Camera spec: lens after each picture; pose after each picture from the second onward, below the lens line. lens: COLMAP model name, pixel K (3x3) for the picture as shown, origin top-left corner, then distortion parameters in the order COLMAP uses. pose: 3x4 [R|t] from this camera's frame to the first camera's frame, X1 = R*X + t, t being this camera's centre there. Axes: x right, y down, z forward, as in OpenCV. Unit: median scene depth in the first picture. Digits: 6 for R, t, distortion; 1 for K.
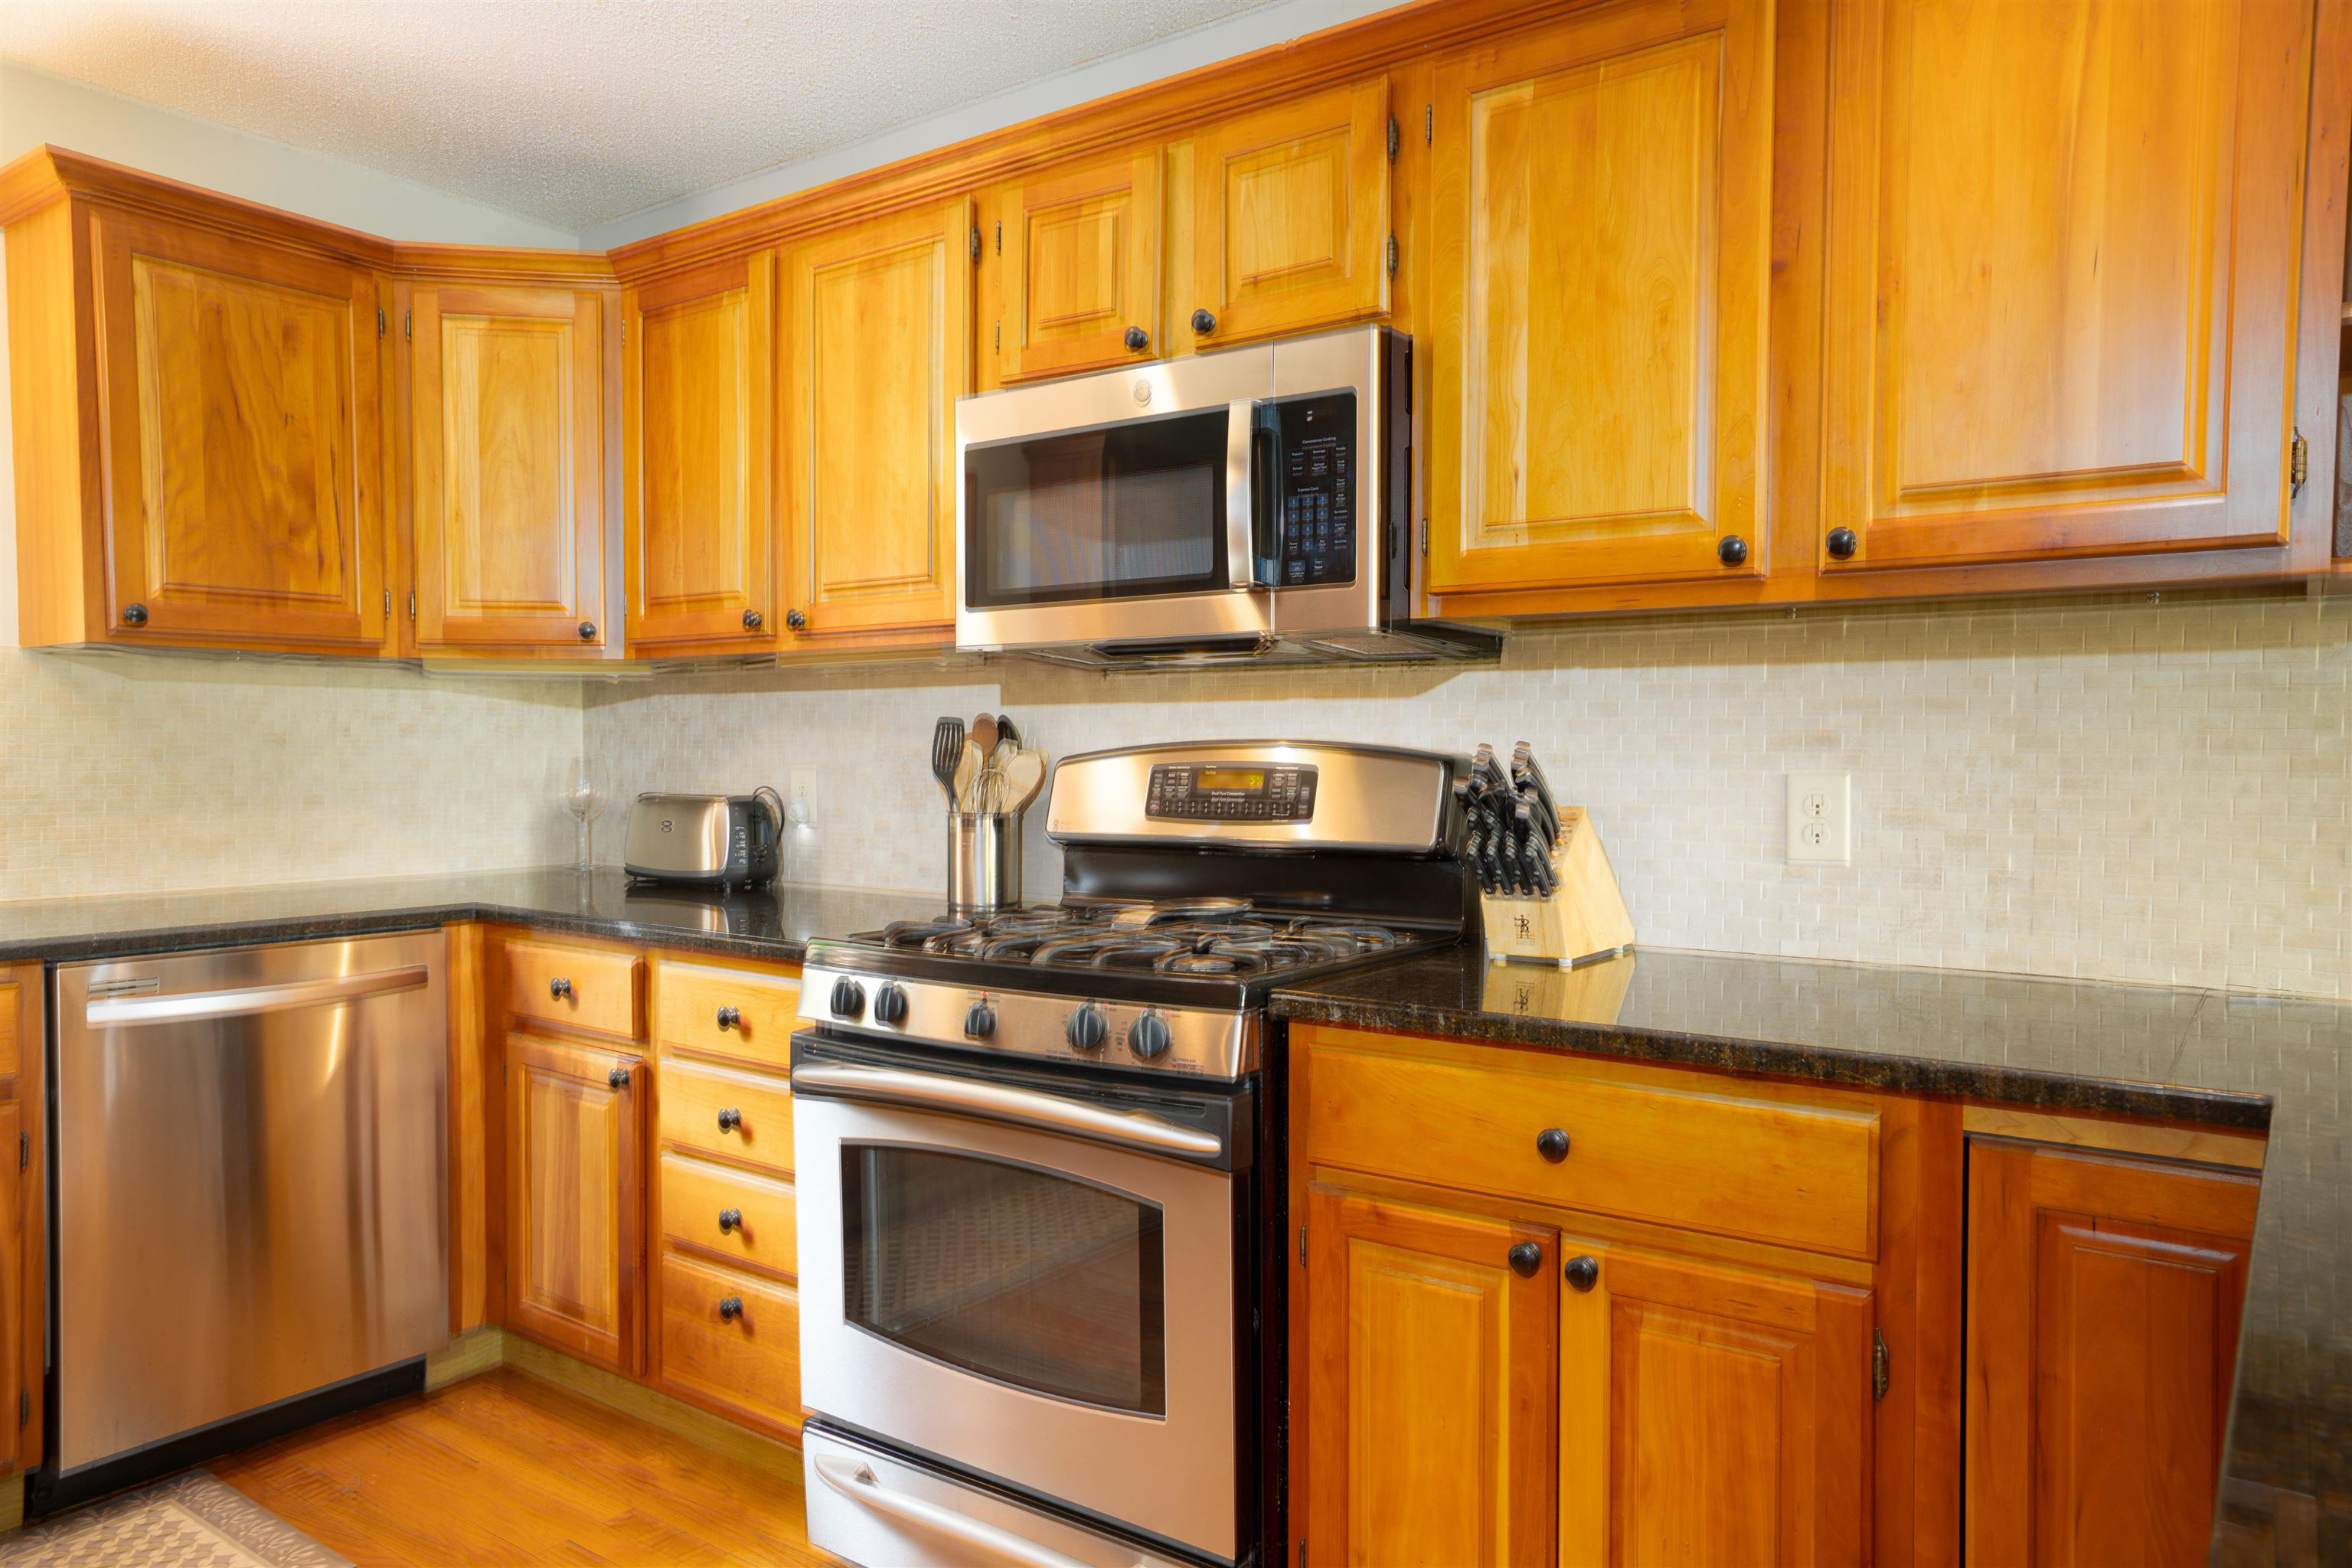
lens RADIAL K [[1561.7, 0, 1172.1], [0, 1561.7, 799.2], [0, 0, 1]] dist [0.005526, 0.013859]
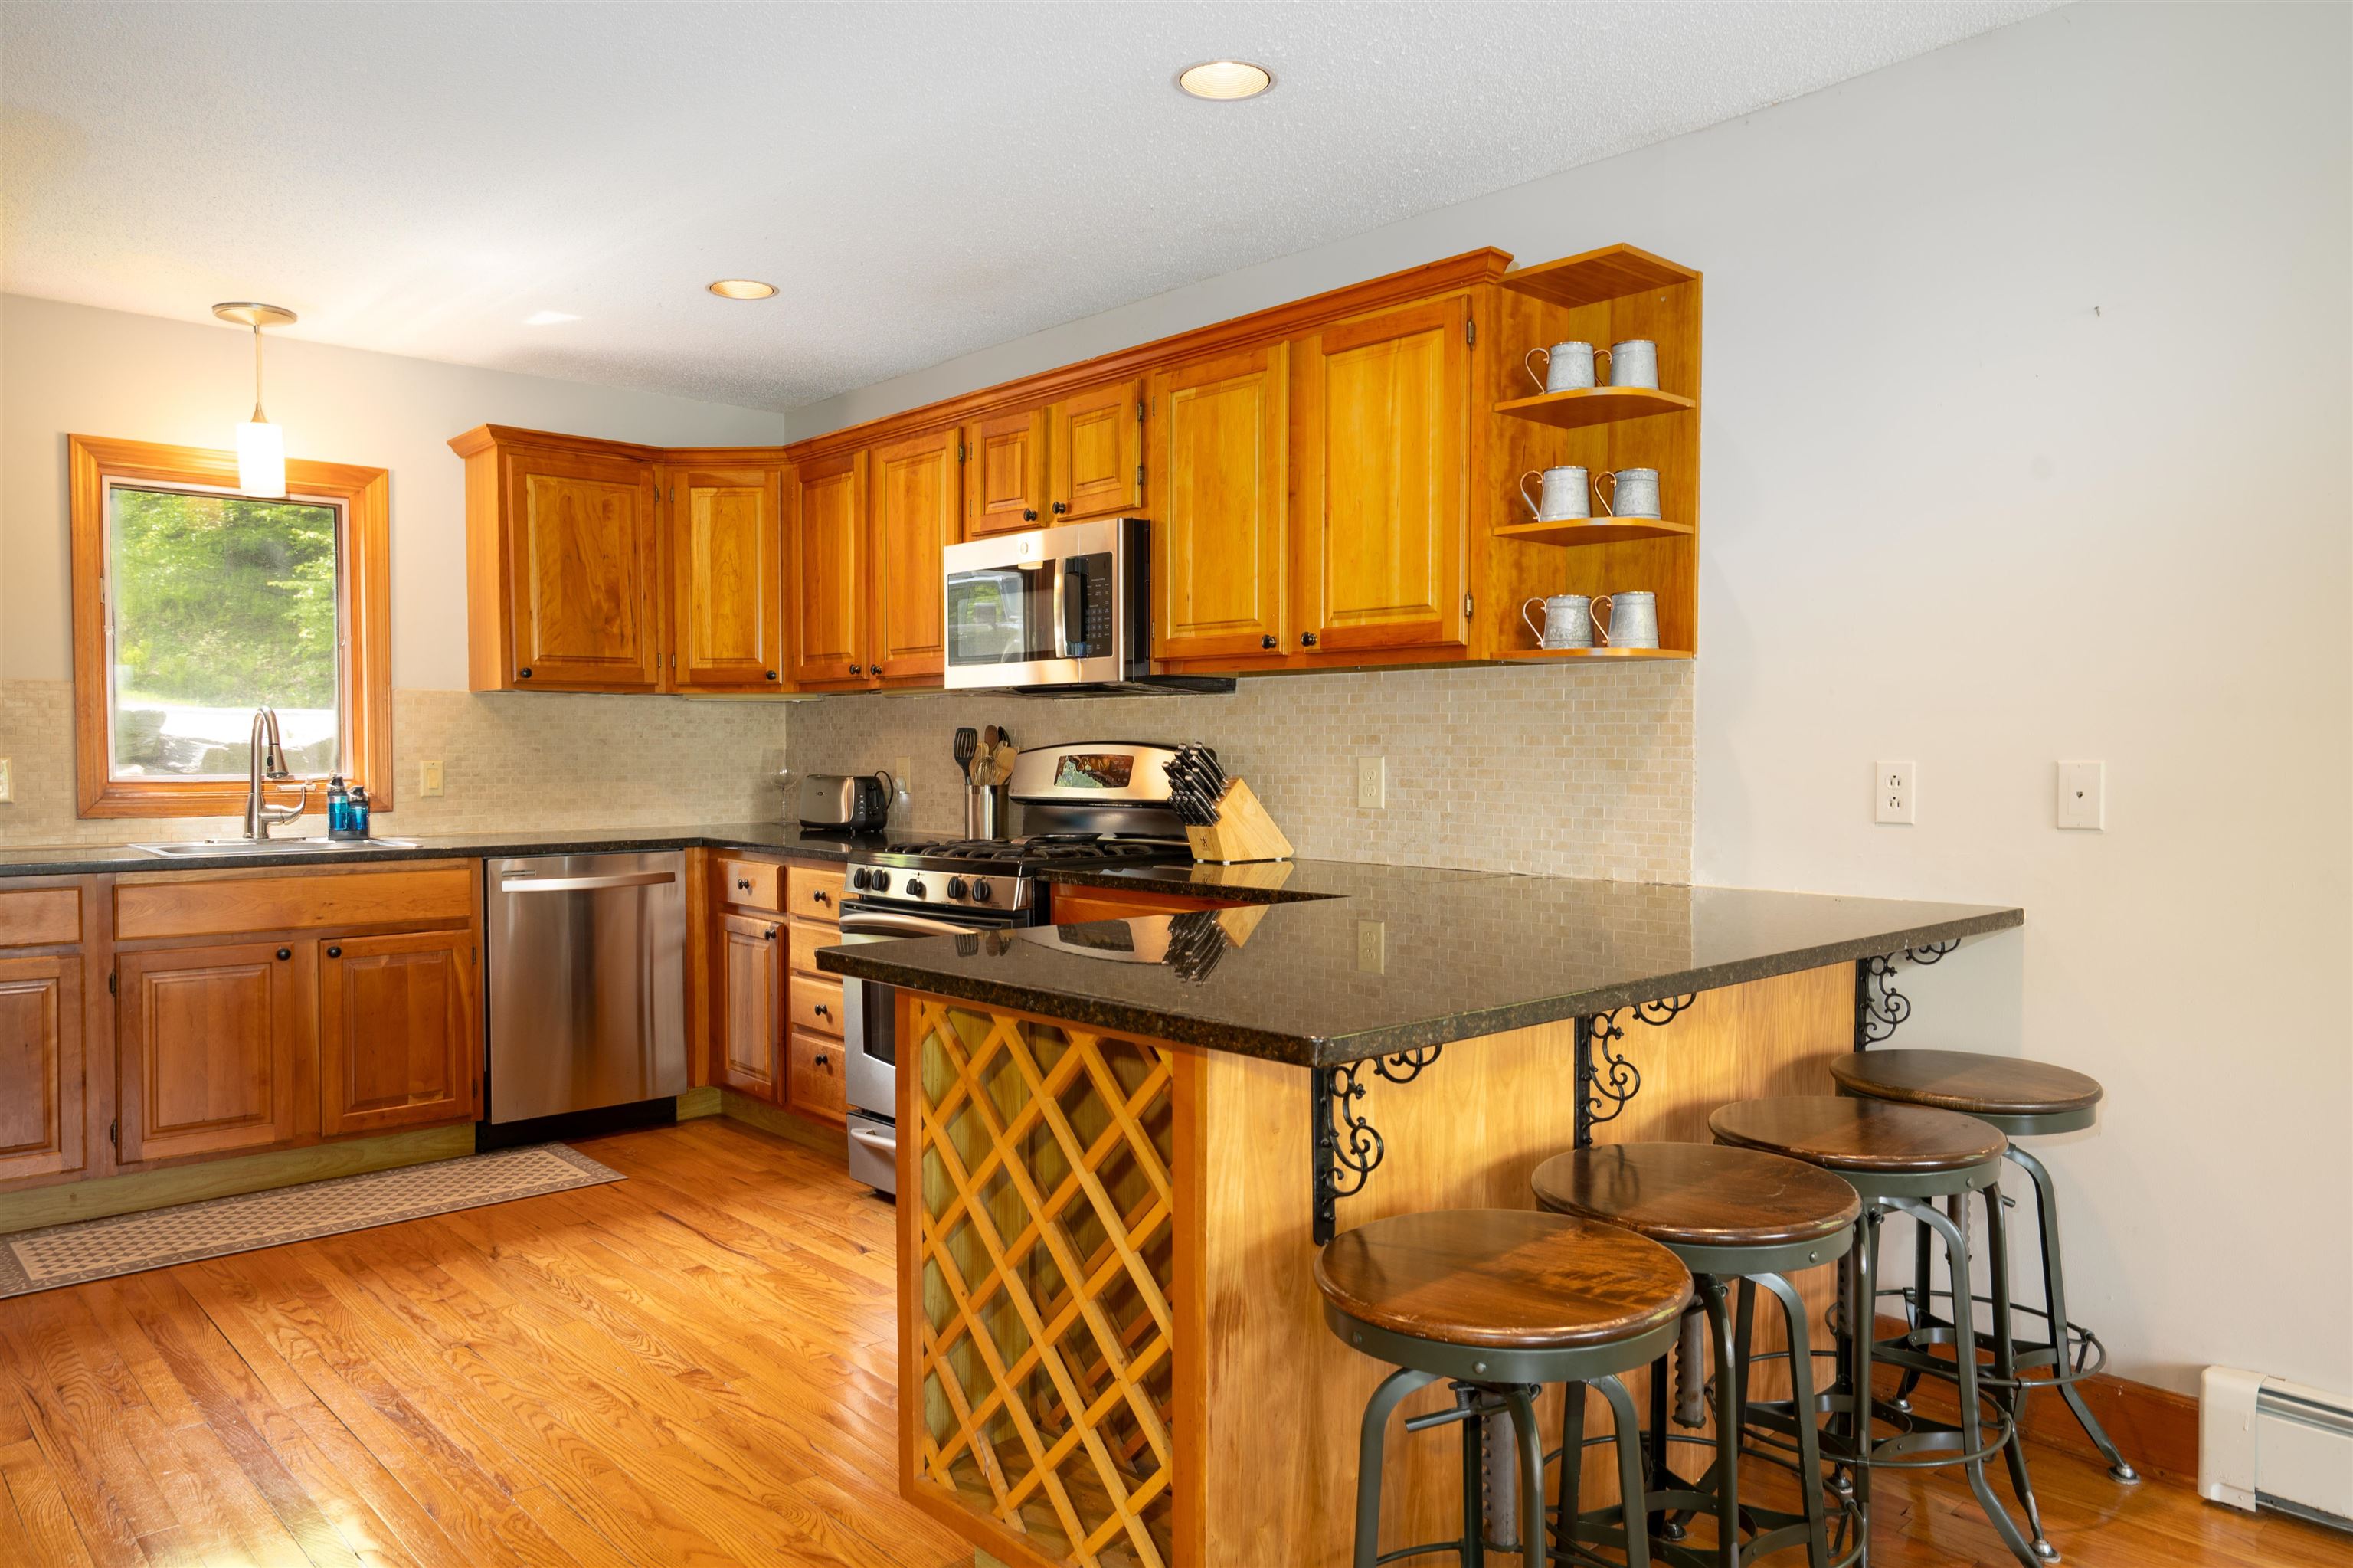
lens RADIAL K [[1562.4, 0, 1160.4], [0, 1562.4, 790.0], [0, 0, 1]] dist [0.005526, 0.013859]
pose [[0.979635, 0.002326, -0.200774, 0.419570], [-0.002784, 0.999994, -0.001998, 0.019416], [0.200769, 0.002516, 0.979635, -0.620913]]
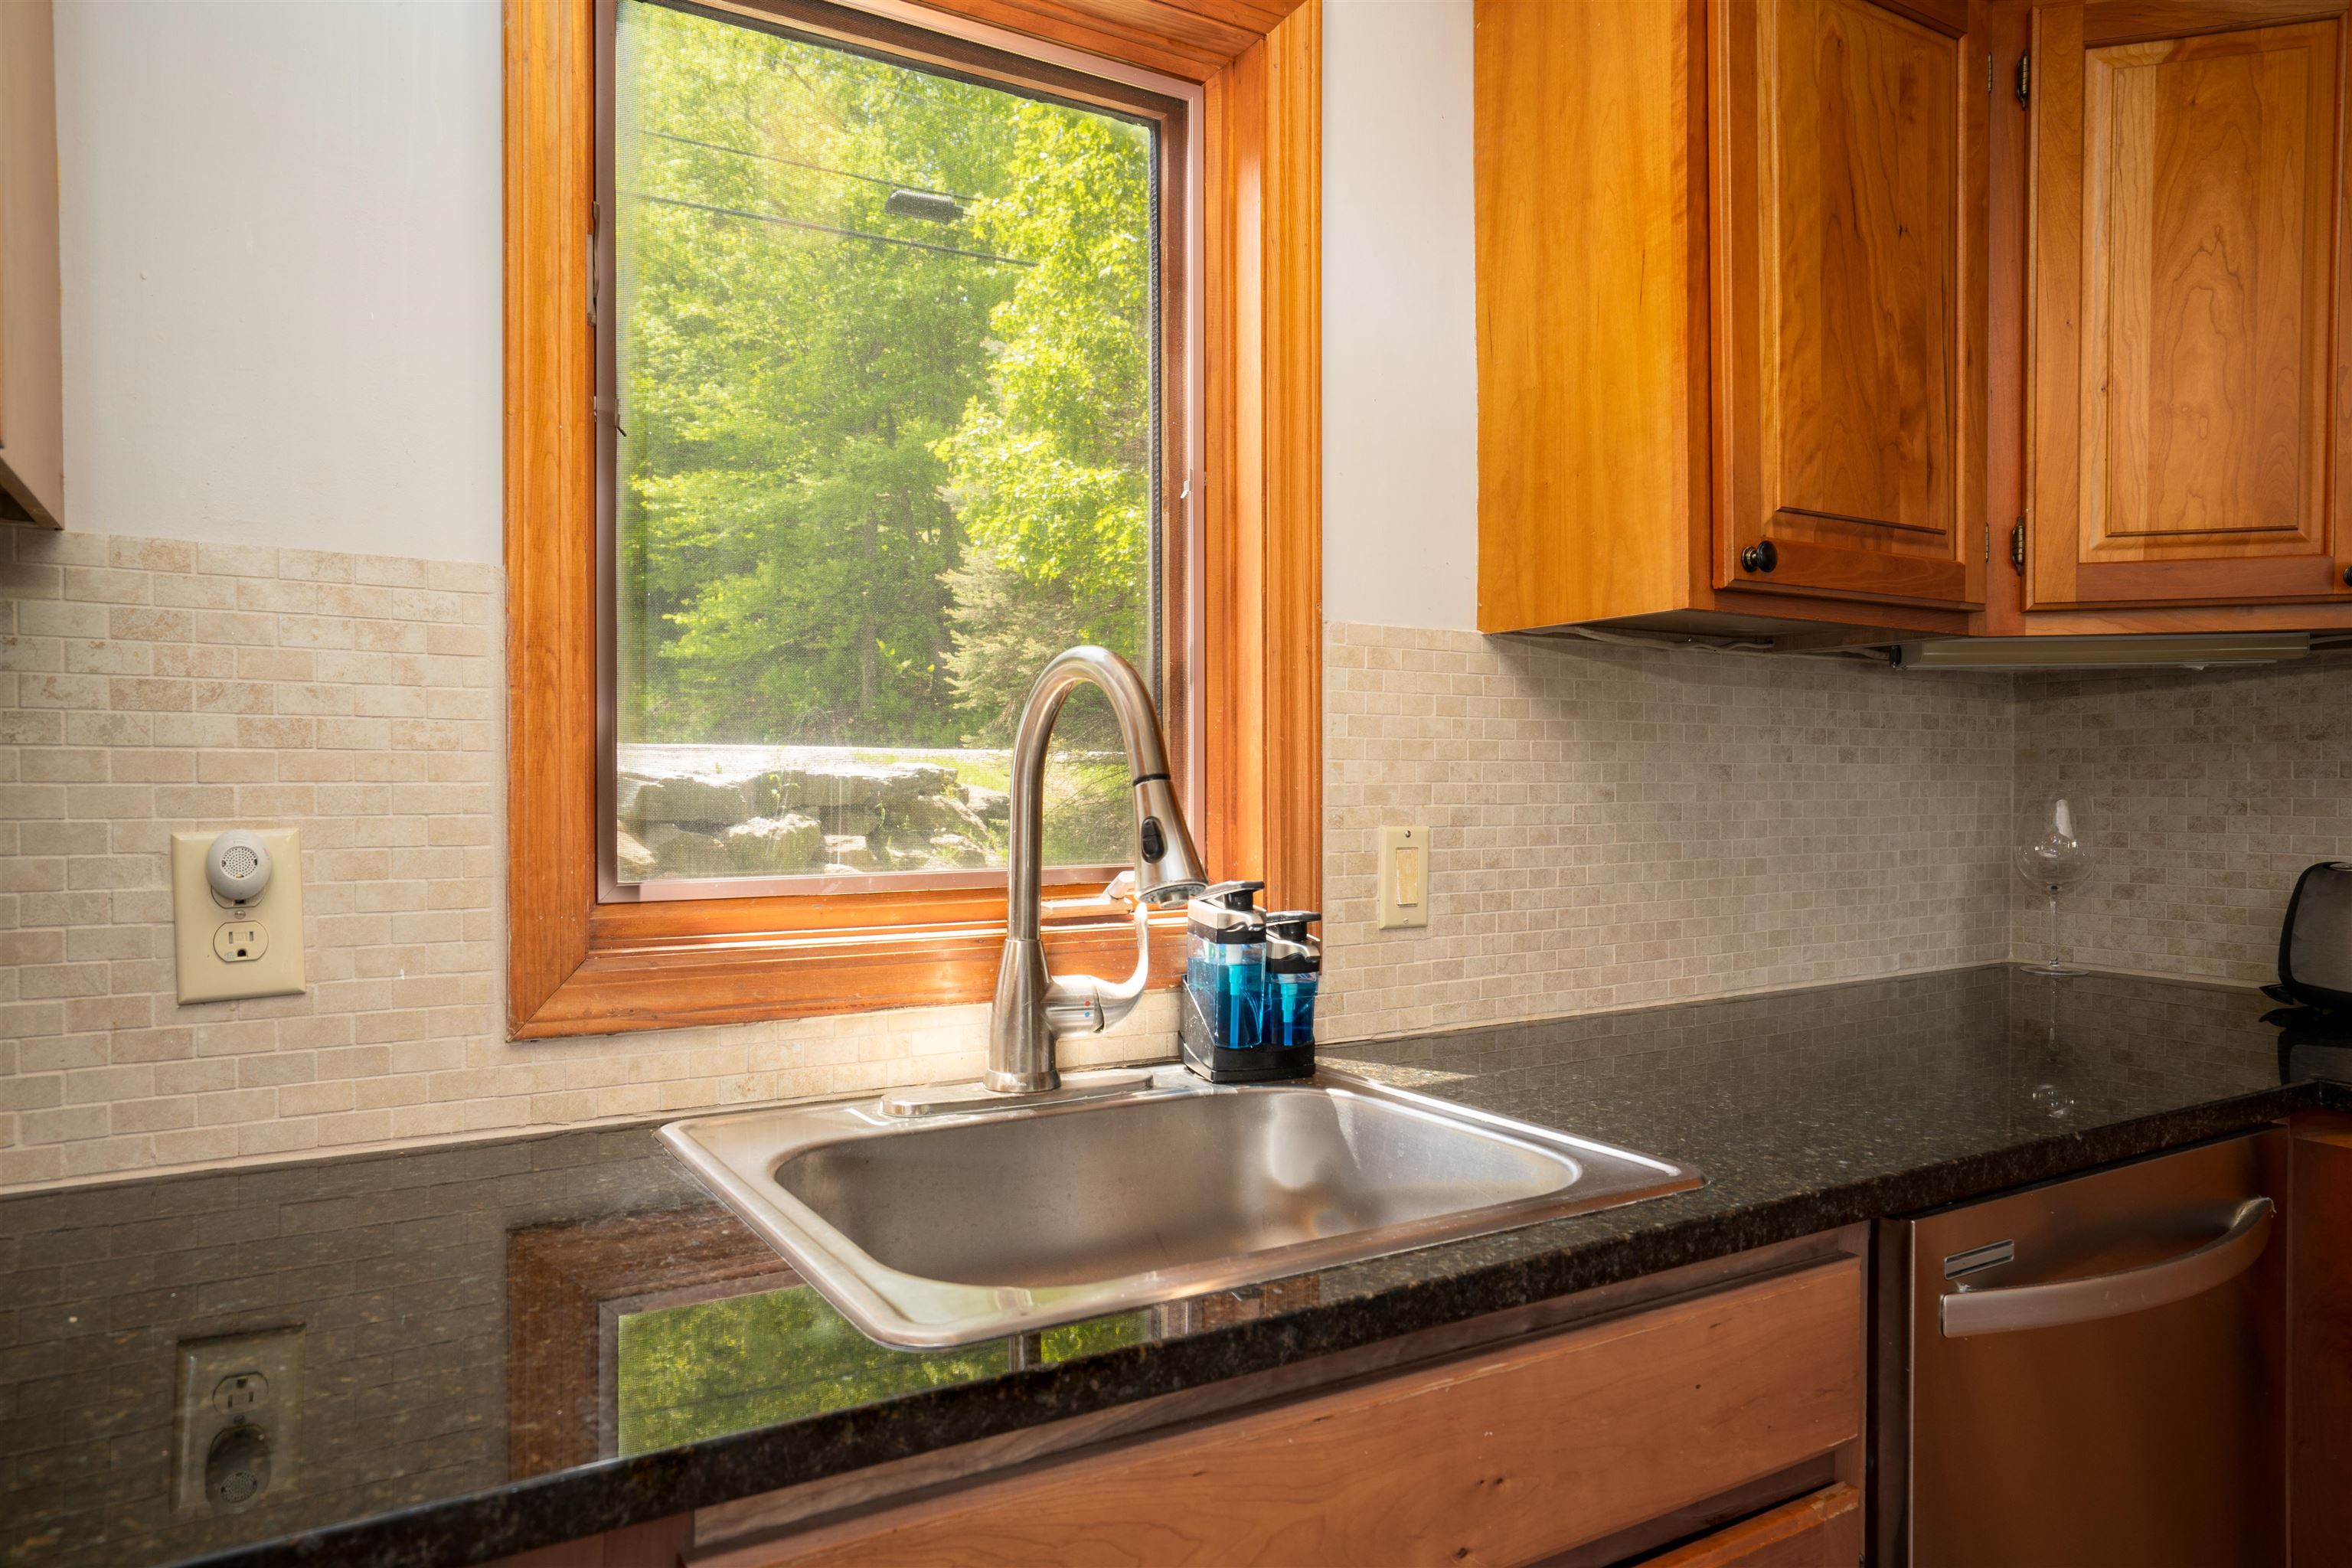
lens RADIAL K [[1498.9, 0, 1169.4], [0, 1498.9, 788.9], [0, 0, 1]] dist [-0.008476, 0.013918]
pose [[0.928952, 0.001099, -0.370198, -0.662687], [-0.009204, 0.999755, -0.020130, -0.018665], [0.370085, 0.022107, 0.928735, 0.409309]]
